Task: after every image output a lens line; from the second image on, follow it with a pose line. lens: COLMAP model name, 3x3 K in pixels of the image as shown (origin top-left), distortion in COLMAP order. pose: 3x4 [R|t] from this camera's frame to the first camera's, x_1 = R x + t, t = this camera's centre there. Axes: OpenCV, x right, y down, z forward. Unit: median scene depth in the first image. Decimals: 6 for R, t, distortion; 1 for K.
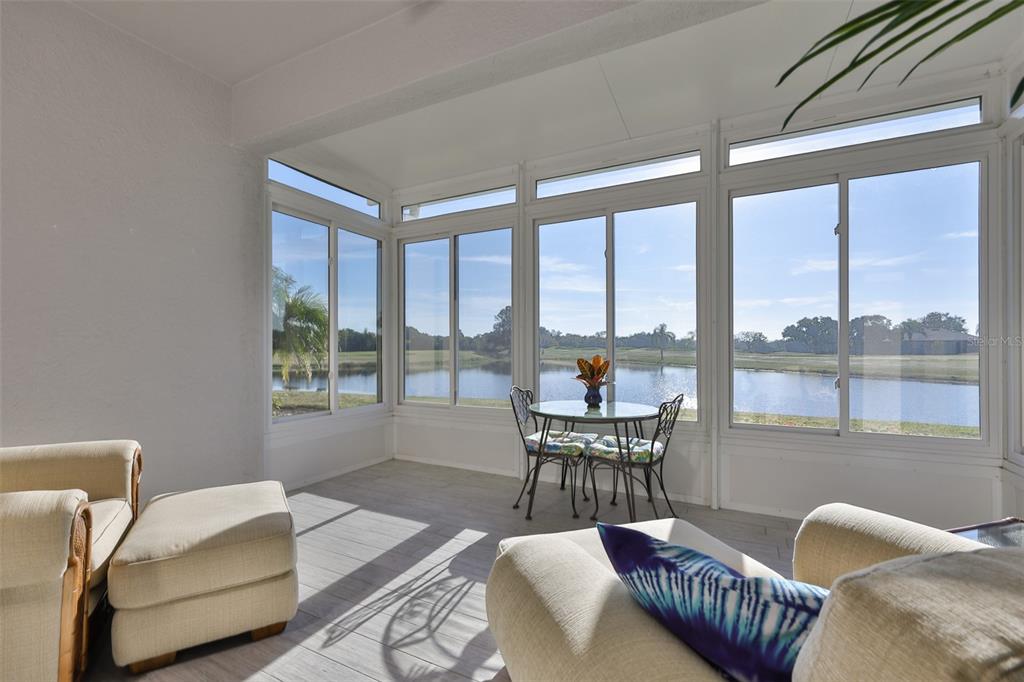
lens RADIAL K [[438.7, 0, 509.4], [0, 438.7, 351.6], [0, 0, 1]] dist [-0.000228, 0.000121]
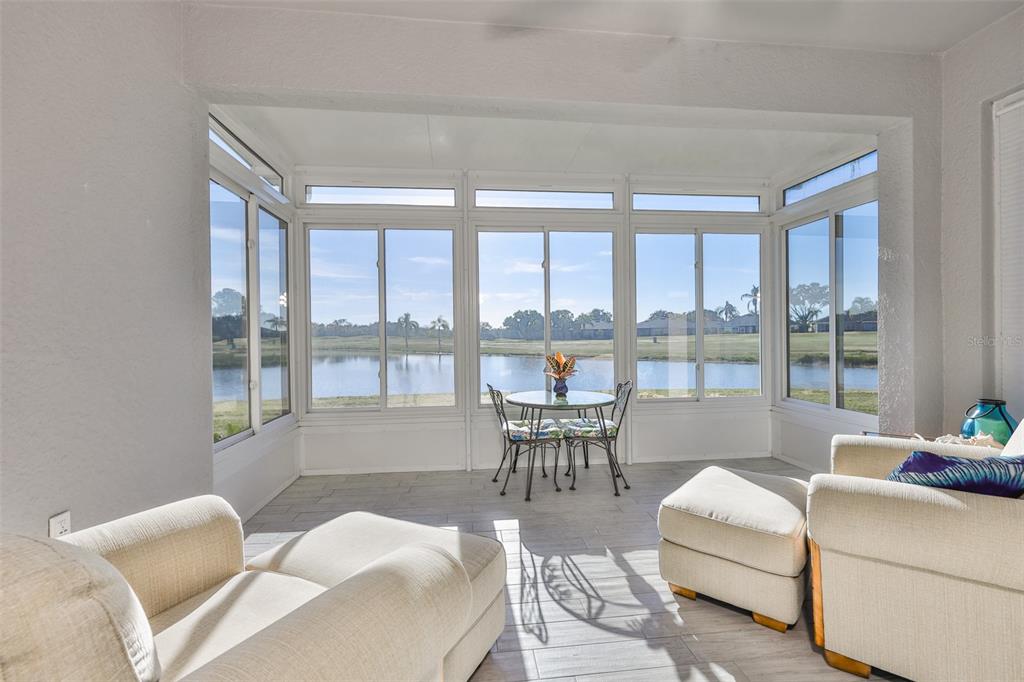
lens RADIAL K [[433.6, 0, 511.1], [0, 433.6, 337.9], [0, 0, 1]] dist [0.000587, 0.000174]
pose [[0.839319, -0.010810, 0.543531, -0.551215], [0.013614, 0.999907, -0.001135, -0.030958], [-0.543468, 0.008352, 0.839388, 0.085345]]
